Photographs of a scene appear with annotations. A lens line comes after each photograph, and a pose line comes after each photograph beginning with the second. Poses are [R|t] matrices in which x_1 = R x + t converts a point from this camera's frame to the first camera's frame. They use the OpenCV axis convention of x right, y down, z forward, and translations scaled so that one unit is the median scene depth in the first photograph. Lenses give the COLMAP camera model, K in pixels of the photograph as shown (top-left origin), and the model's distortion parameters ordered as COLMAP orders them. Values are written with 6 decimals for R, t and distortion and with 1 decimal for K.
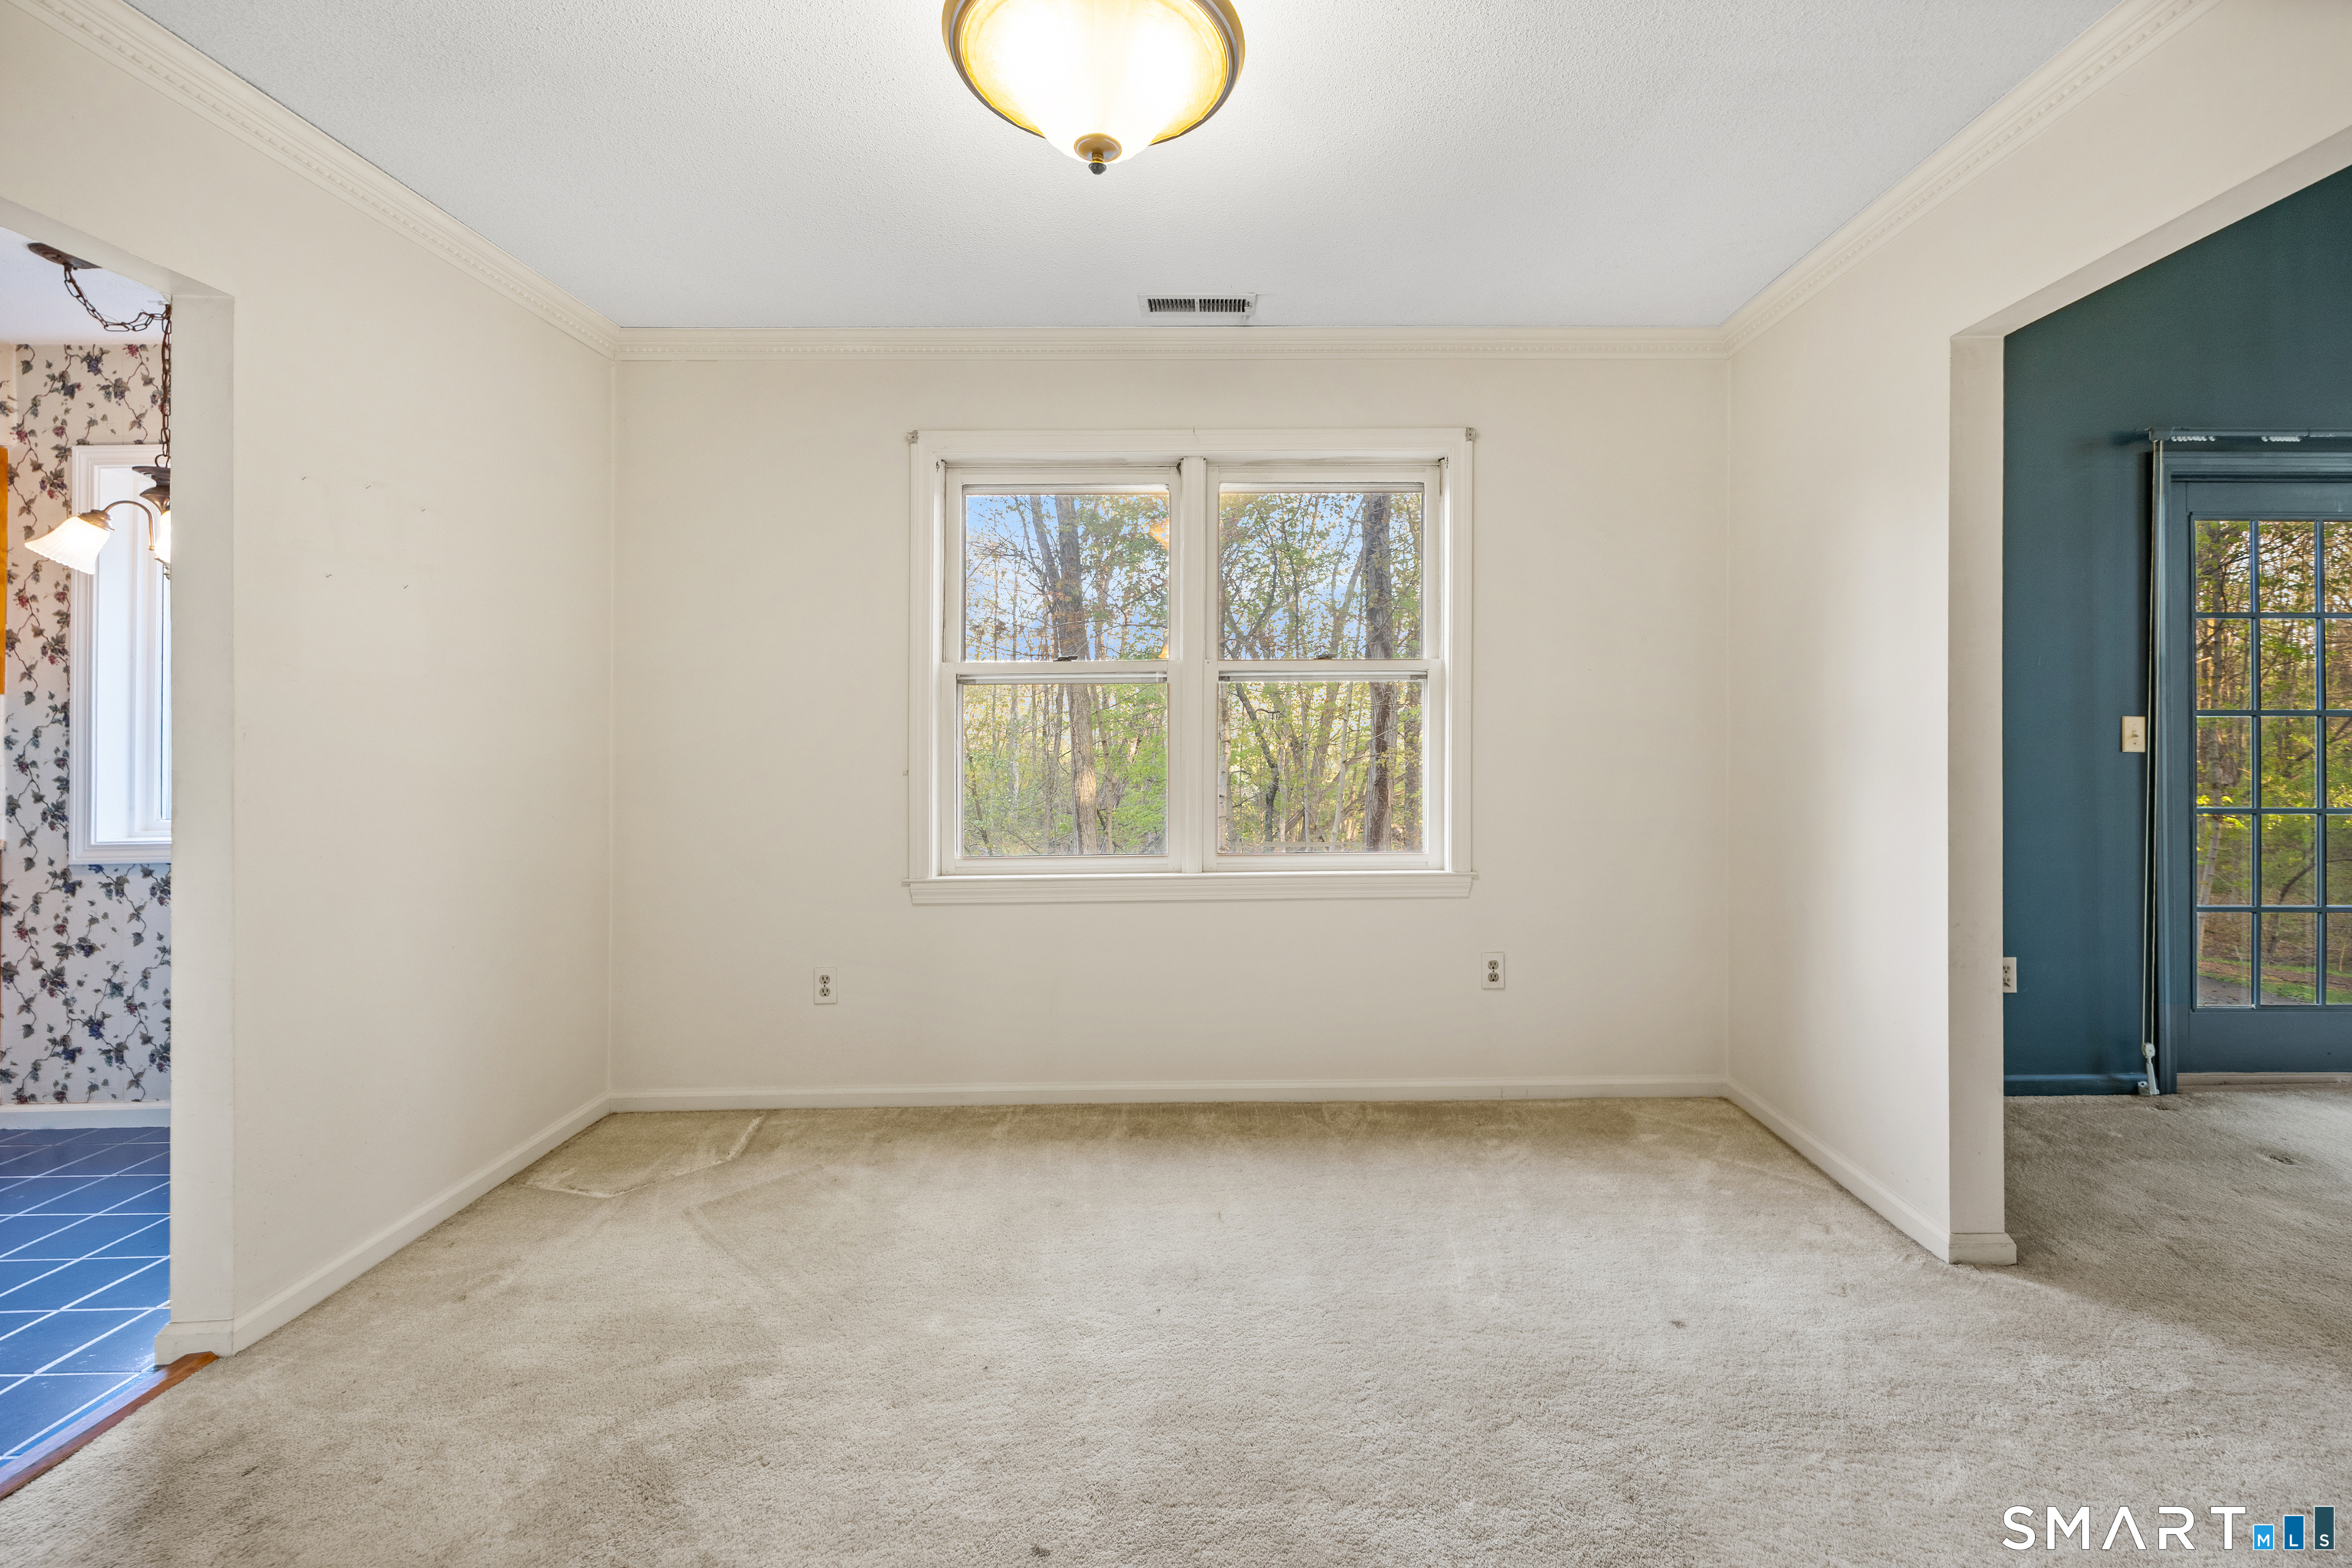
lens RADIAL K [[942.8, 0, 1234.4], [0, 942.8, 733.3], [0, 0, 1]] dist [0.000389, 0.000077]
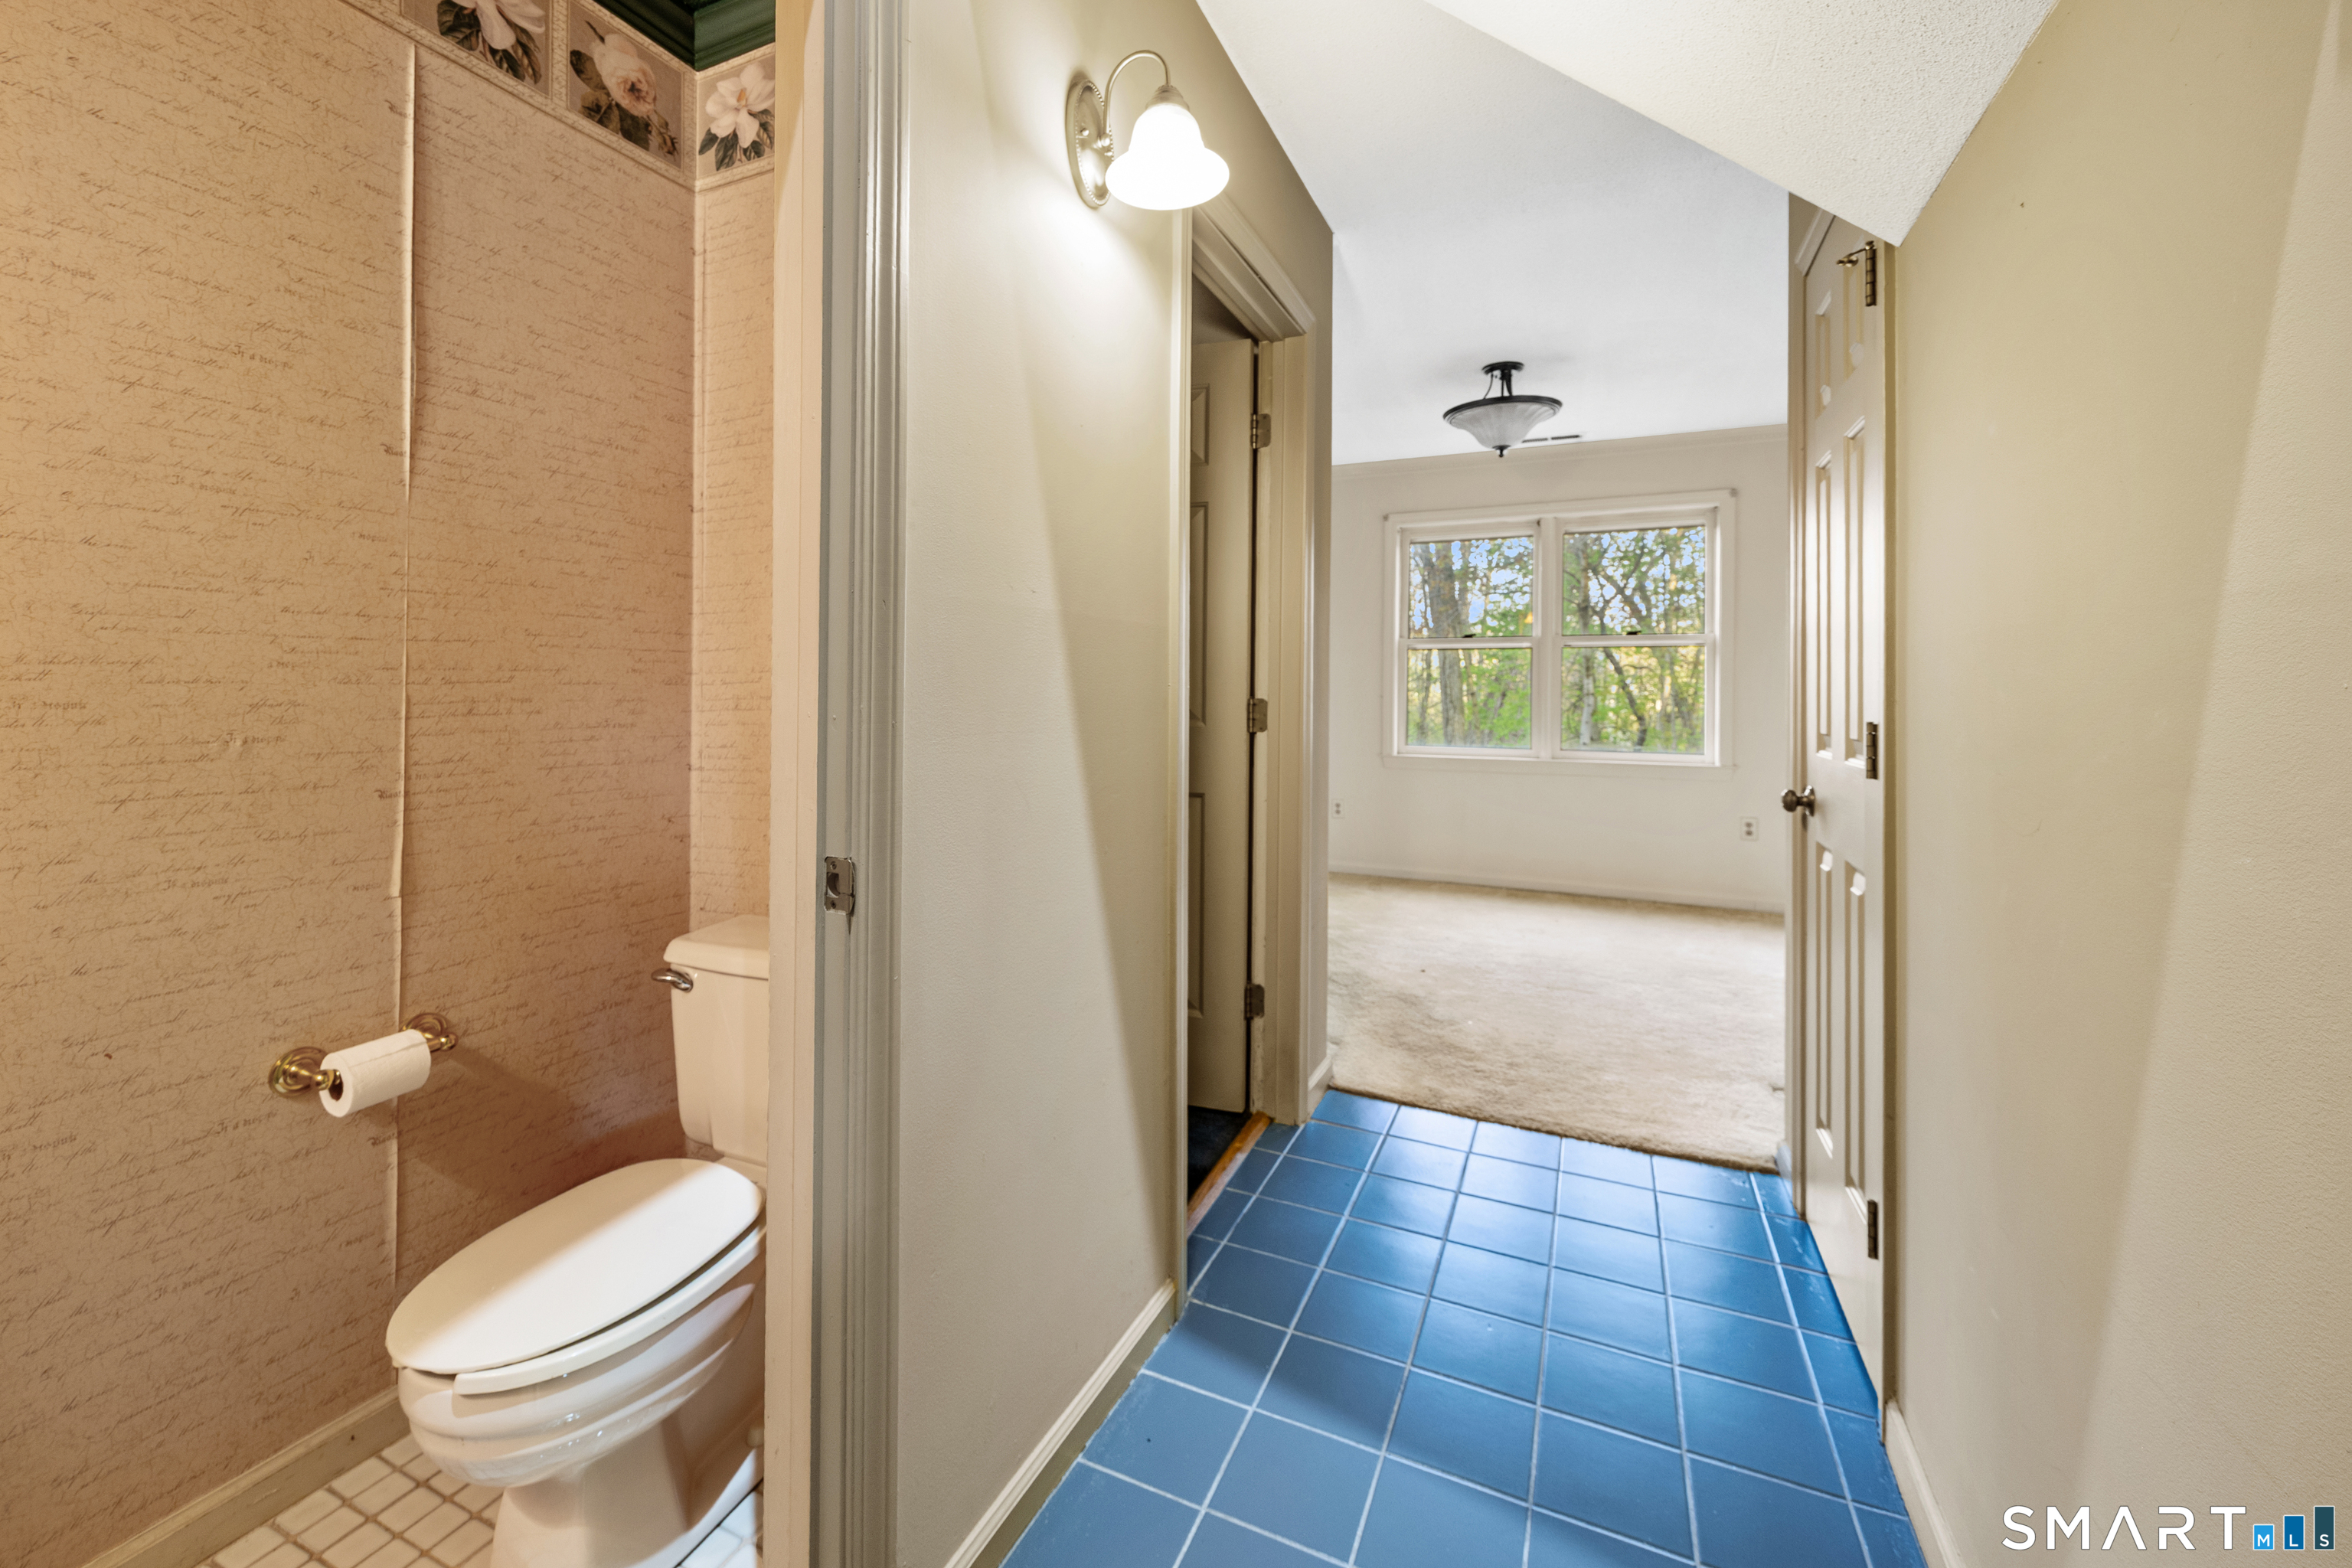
lens RADIAL K [[934.2, 0, 1152.0], [0, 934.2, 691.6], [0, 0, 1]] dist [0.001981, 0.000151]
pose [[0.896288, 0.014514, -0.443235, 0.074427], [-0.013564, 0.999894, 0.005312, 0.029153], [0.443265, 0.001251, 0.896390, -0.917226]]
